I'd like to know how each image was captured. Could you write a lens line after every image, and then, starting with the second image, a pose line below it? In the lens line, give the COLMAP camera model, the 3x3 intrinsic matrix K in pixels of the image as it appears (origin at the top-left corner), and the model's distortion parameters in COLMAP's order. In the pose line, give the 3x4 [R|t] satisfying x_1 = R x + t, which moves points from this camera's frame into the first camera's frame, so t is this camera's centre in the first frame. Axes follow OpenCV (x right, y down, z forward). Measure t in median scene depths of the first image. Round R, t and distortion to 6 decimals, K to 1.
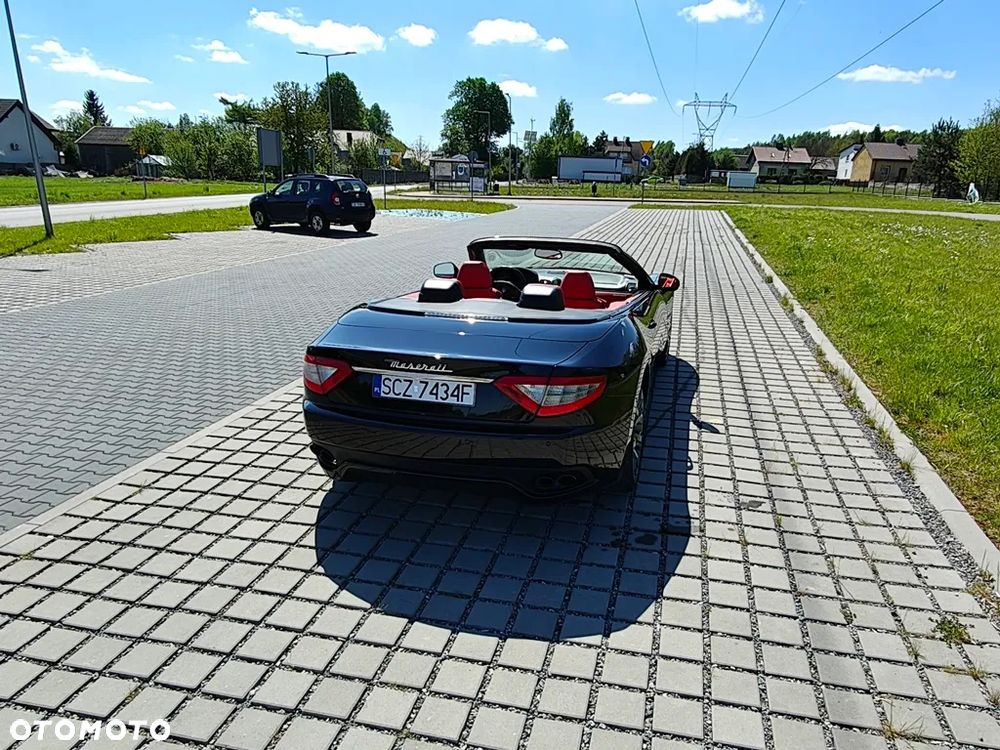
lens RADIAL K [[695.0, 0, 532.9], [0, 695.0, 388.4], [0, 0, 1]] dist [-0.001045, 0.002961]
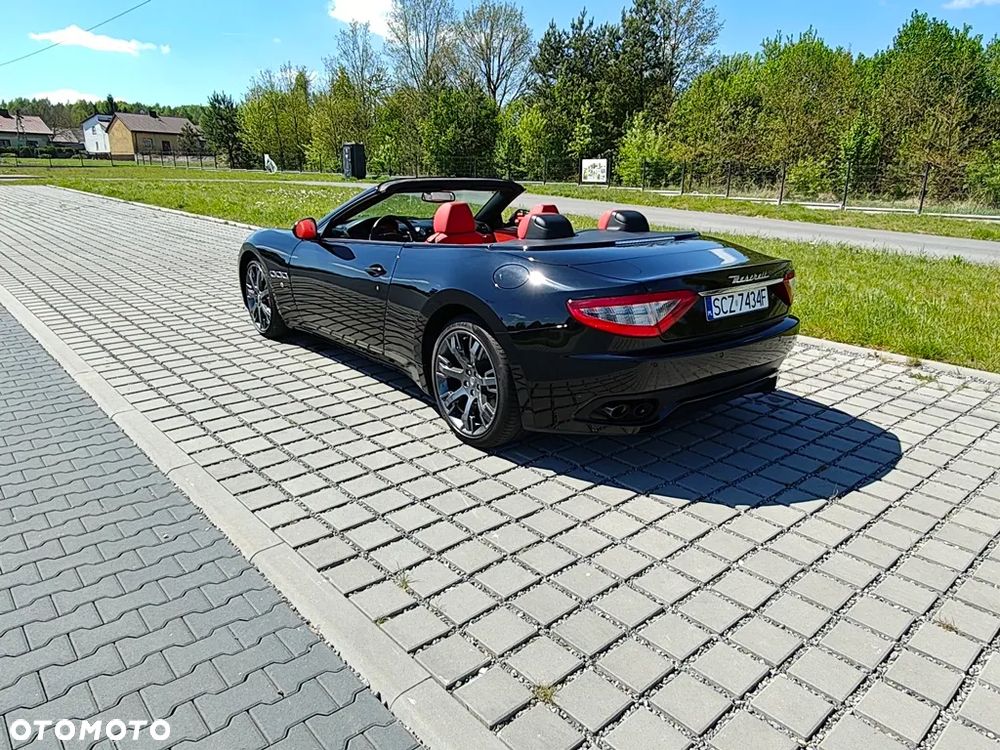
lens RADIAL K [[695.0, 0, 532.9], [0, 695.0, 388.4], [0, 0, 1]] dist [-0.001045, 0.002961]
pose [[0.566166, -0.262477, 0.781384, -0.924055], [0.237145, 0.959736, 0.150560, -0.081891], [-0.789442, 0.100059, 0.605616, 0.508239]]
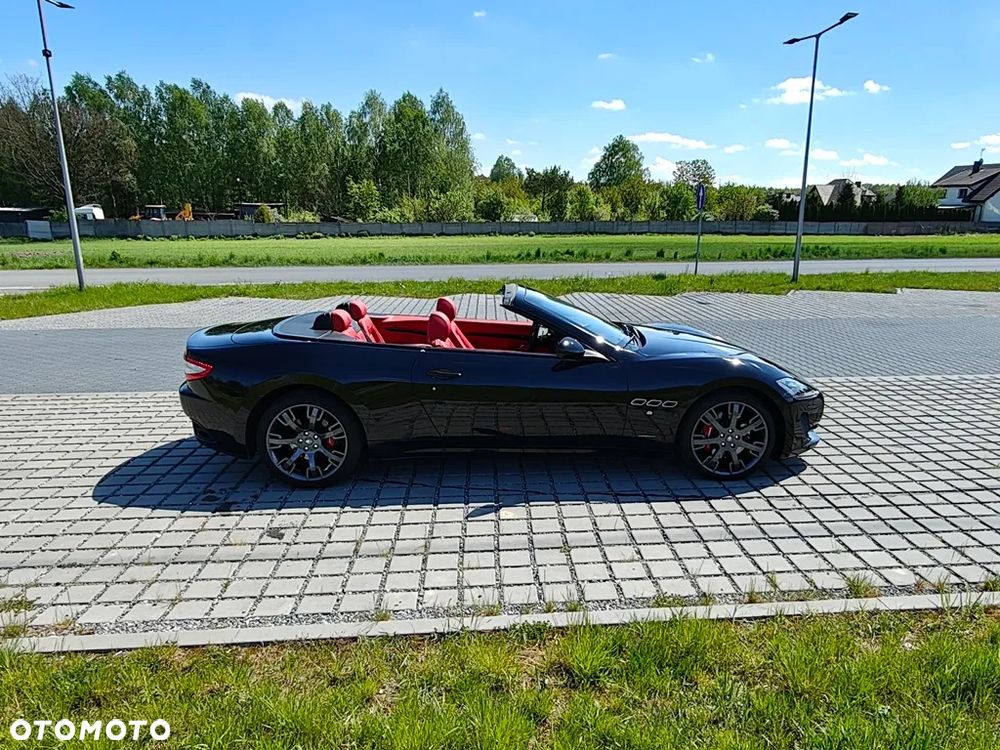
lens RADIAL K [[695.0, 0, 532.9], [0, 695.0, 388.4], [0, 0, 1]] dist [-0.001045, 0.002961]
pose [[0.293265, 0.208647, -0.932986, 1.317429], [-0.281330, 0.951519, 0.124361, -0.269505], [0.913701, 0.226007, 0.337745, 0.925891]]
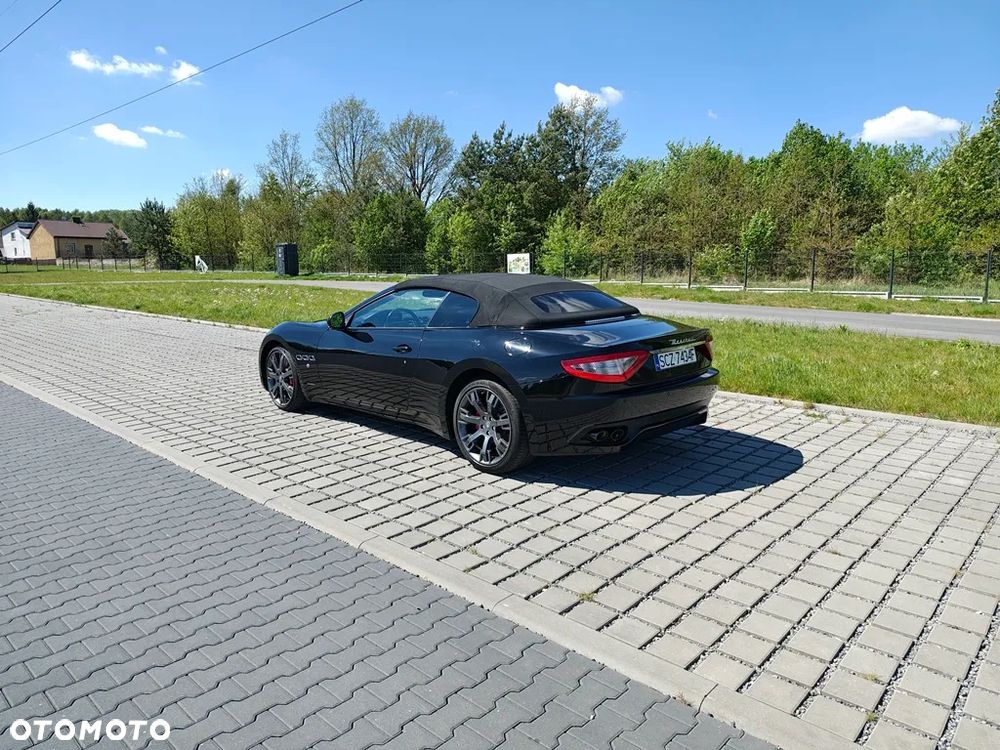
lens RADIAL K [[690.6, 0, 512.5], [0, 690.6, 363.2], [0, 0, 1]] dist [0.072559, -0.115968]
pose [[0.492094, -0.156418, 0.856374, -1.255158], [0.275143, 0.961245, 0.017469, -0.086568], [-0.825918, 0.227029, 0.516060, 0.430323]]
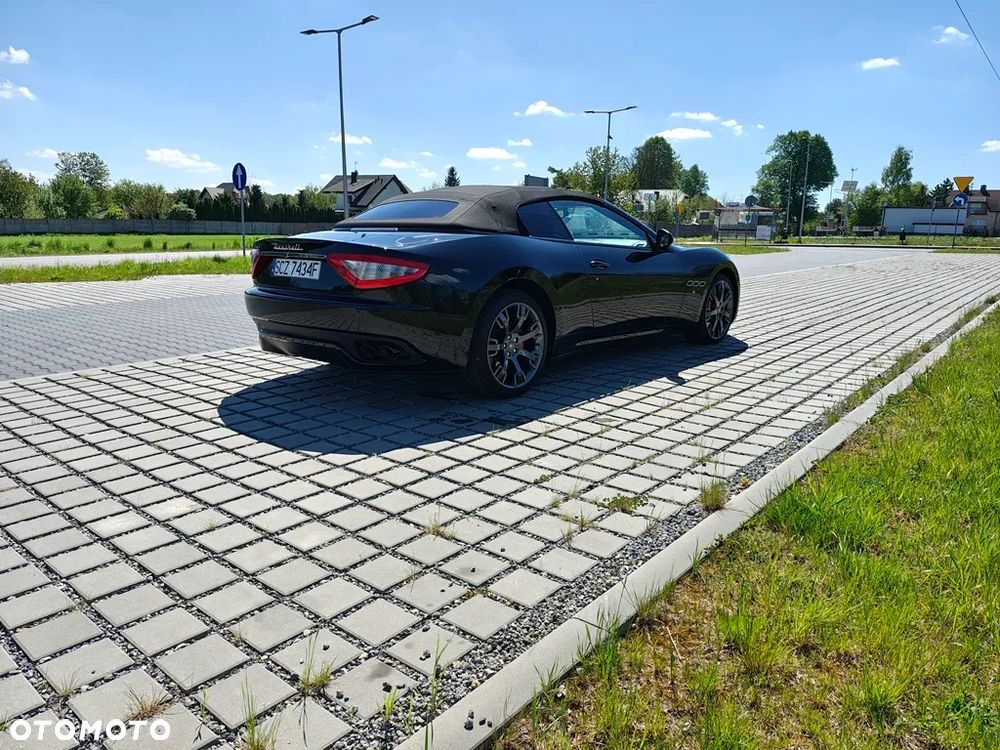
lens RADIAL K [[693.5, 0, 496.9], [0, 693.5, 376.1], [0, 0, 1]] dist [0.073165, -0.129848]
pose [[0.885256, 0.082699, -0.457693, 0.612747], [-0.128218, 0.989326, -0.069238, 0.188343], [0.447081, 0.119978, 0.886410, 0.049340]]
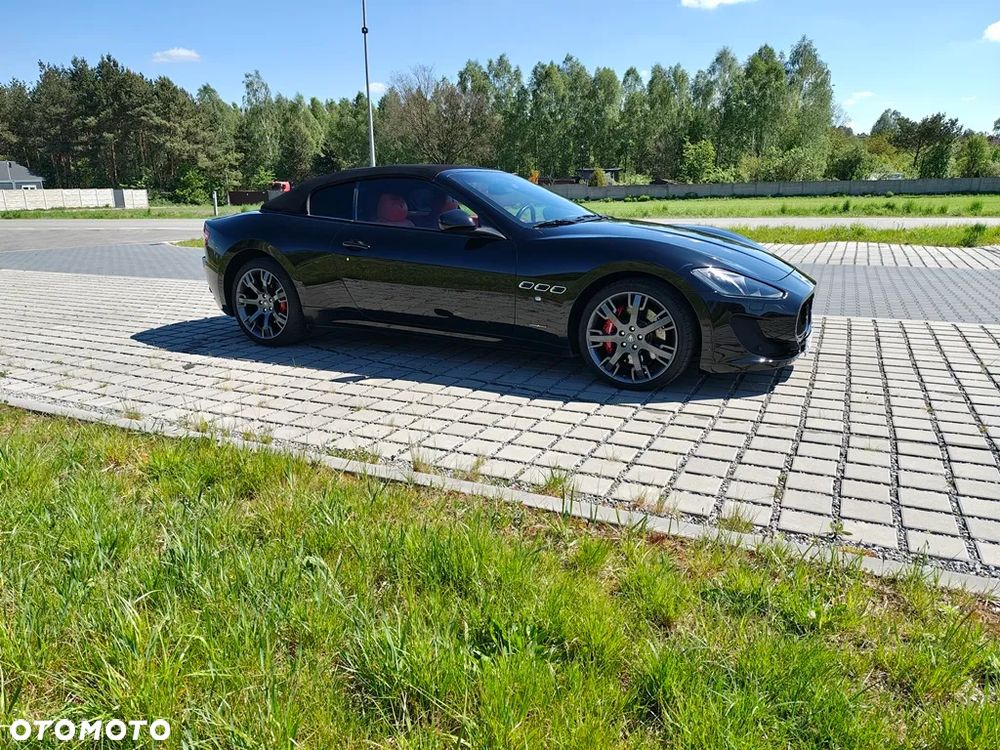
lens RADIAL K [[695.2, 0, 492.9], [0, 695.2, 374.0], [0, 0, 1]] dist [0.041792, -0.064216]
pose [[-0.244483, 0.231201, -0.941687, 1.312525], [-0.279540, 0.913121, 0.296763, -0.325976], [0.928485, 0.335793, -0.158613, 1.648710]]
